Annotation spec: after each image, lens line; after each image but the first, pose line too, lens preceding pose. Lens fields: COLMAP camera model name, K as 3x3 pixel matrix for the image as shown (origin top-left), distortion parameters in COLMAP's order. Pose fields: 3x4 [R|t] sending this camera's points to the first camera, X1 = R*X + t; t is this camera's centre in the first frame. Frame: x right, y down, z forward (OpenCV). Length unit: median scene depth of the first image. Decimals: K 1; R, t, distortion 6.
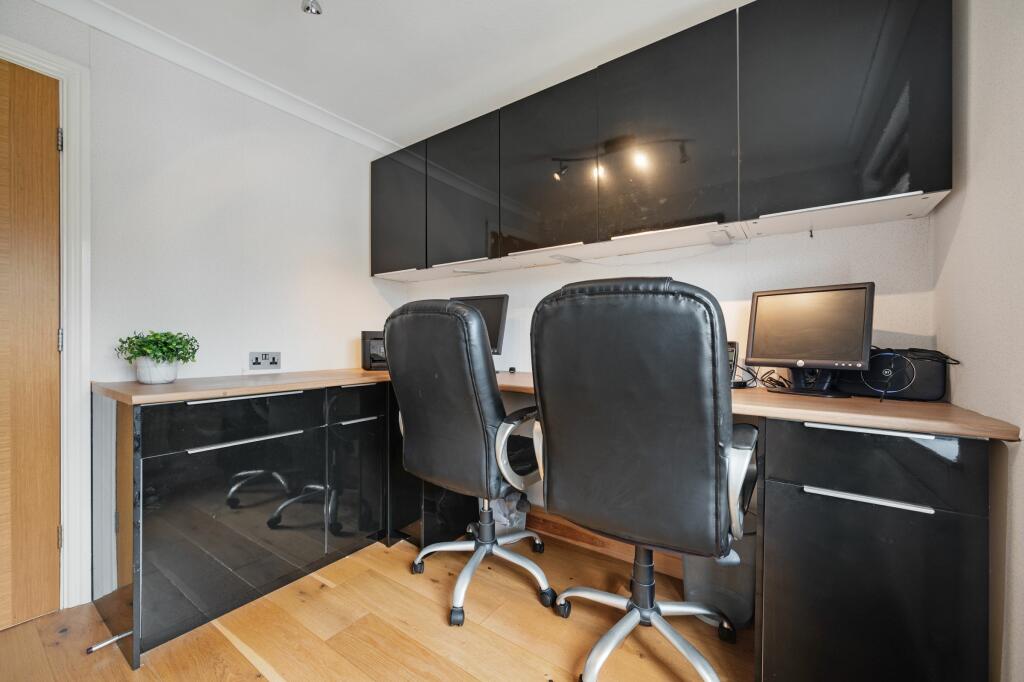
lens RADIAL K [[407.6, 0, 504.7], [0, 407.6, 342.1], [0, 0, 1]] dist [-0.000039, -0.000007]
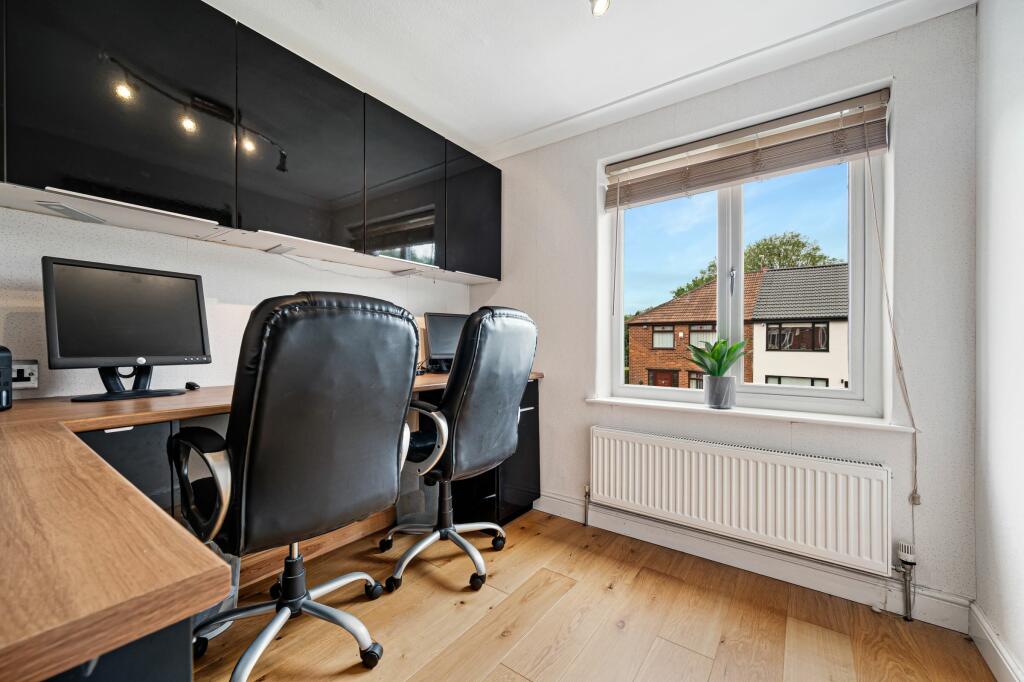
lens RADIAL K [[407.6, 0, 504.7], [0, 407.6, 342.1], [0, 0, 1]] dist [-0.000039, -0.000007]
pose [[0.007665, 0.001148, 0.999970, -0.814382], [-0.002549, 0.999996, -0.001128, -0.004634], [-0.999967, -0.002541, 0.007668, 0.580919]]
